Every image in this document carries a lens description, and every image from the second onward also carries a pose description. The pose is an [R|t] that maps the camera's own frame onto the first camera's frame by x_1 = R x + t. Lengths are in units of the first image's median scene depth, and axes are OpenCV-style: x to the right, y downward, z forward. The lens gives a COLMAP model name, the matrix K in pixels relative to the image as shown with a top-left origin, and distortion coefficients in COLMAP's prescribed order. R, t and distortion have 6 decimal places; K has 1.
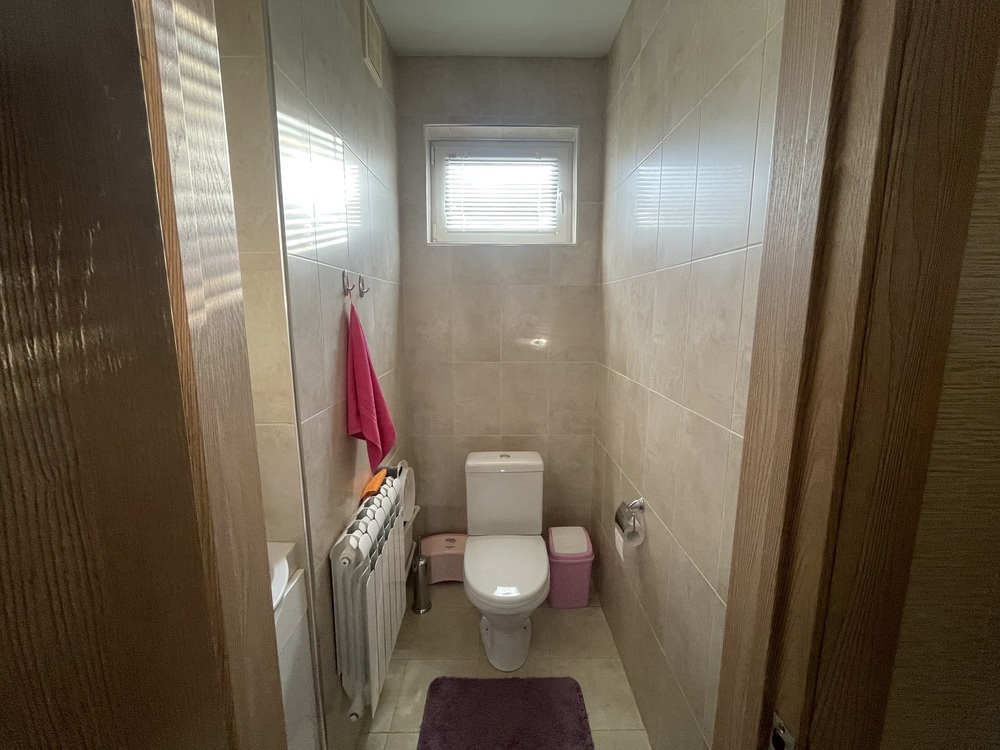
lens RADIAL K [[404.4, 0, 504.7], [0, 404.4, 372.6], [0, 0, 1]] dist [-0.002083, -0.000273]
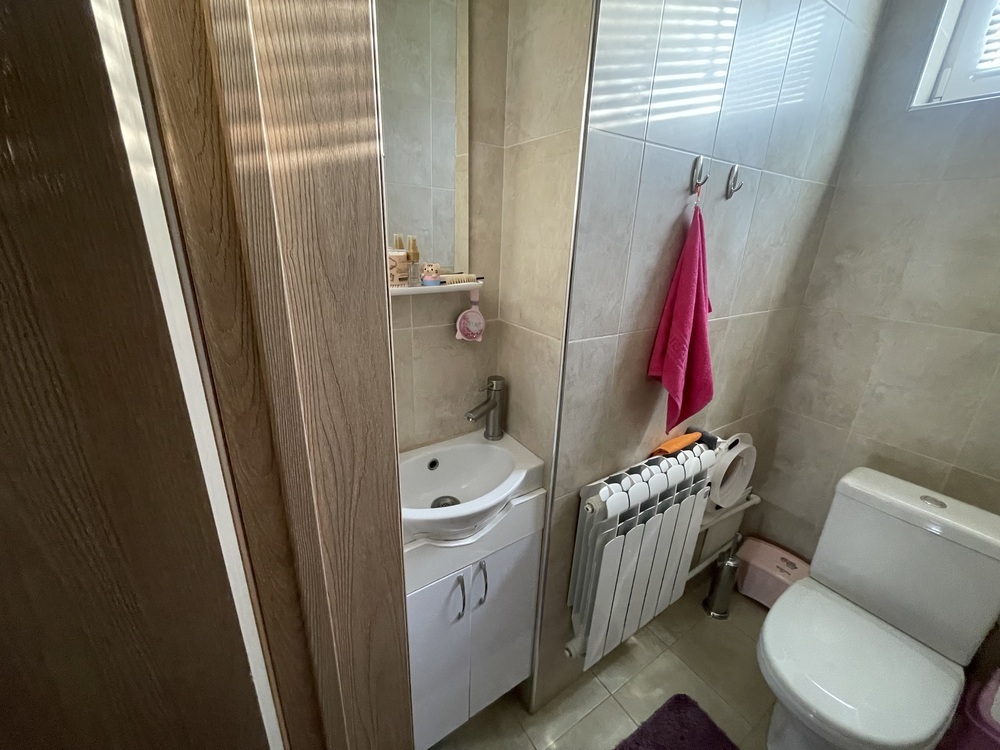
lens RADIAL K [[404.4, 0, 495.0], [0, 404.4, 373.6], [0, 0, 1]] dist [-0.002083, -0.000273]
pose [[0.536309, 0.295866, -0.790465, 0.084587], [-0.162026, 0.955218, 0.247602, -0.000853], [0.828324, -0.004715, 0.560230, 0.259191]]
